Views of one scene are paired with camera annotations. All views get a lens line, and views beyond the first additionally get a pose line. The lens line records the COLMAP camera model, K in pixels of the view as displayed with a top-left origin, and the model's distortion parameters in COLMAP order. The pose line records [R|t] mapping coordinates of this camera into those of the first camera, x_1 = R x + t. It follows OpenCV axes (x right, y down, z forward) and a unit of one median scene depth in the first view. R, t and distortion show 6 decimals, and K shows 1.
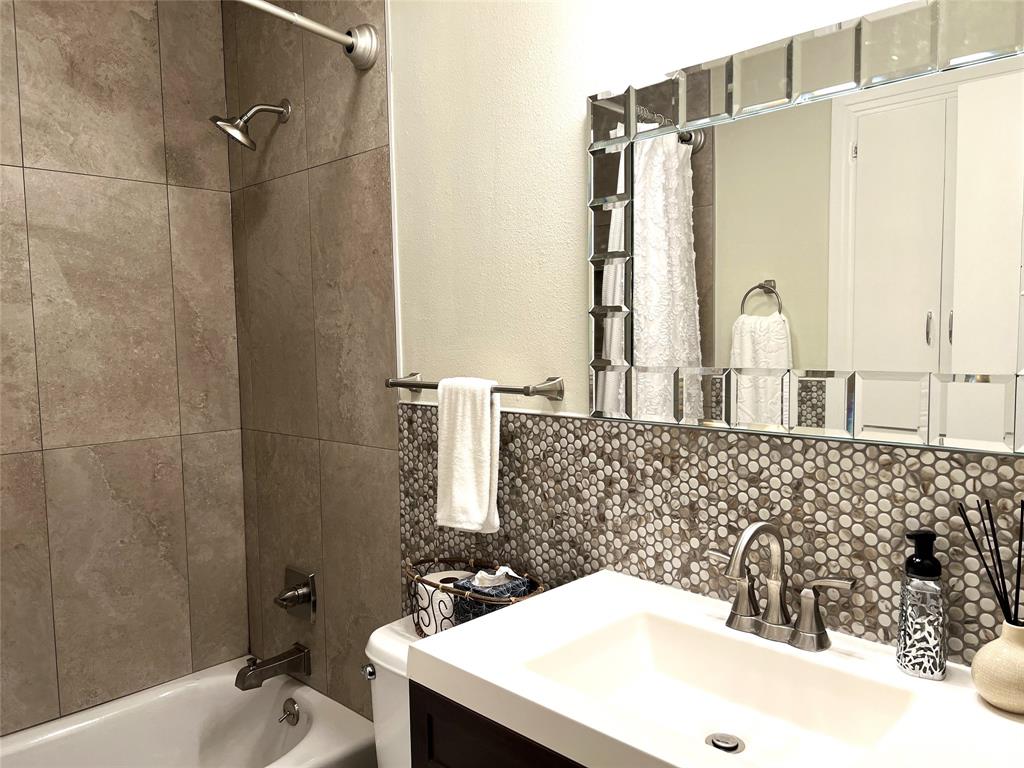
lens RADIAL K [[773.1, 0, 511.4], [0, 773.1, 385.9], [0, 0, 1]] dist [0.044601, -0.051727]
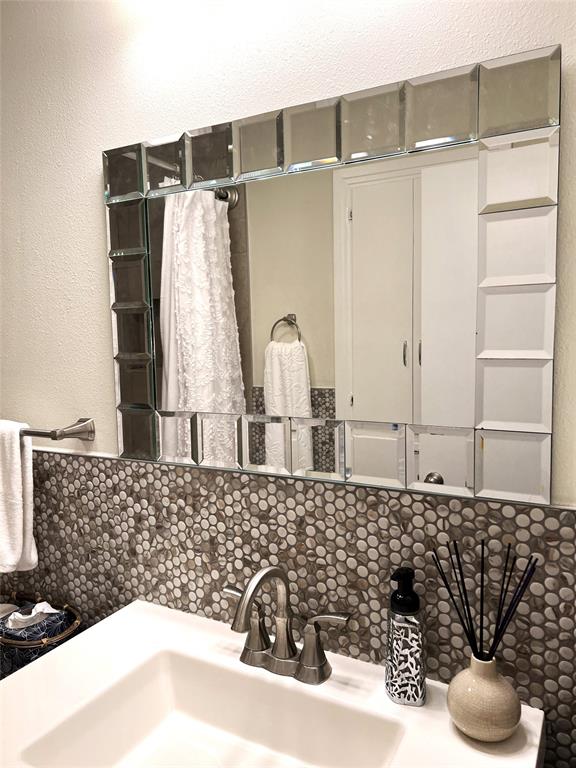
lens RADIAL K [[579.8, 0, 285.6], [0, 579.8, 381.9], [0, 0, 1]] dist [0.044601, -0.051727]
pose [[0.959287, -0.028492, 0.280993, 0.113756], [0.026763, 0.999592, 0.009990, -0.073034], [-0.281163, -0.002063, 0.959658, 0.203648]]
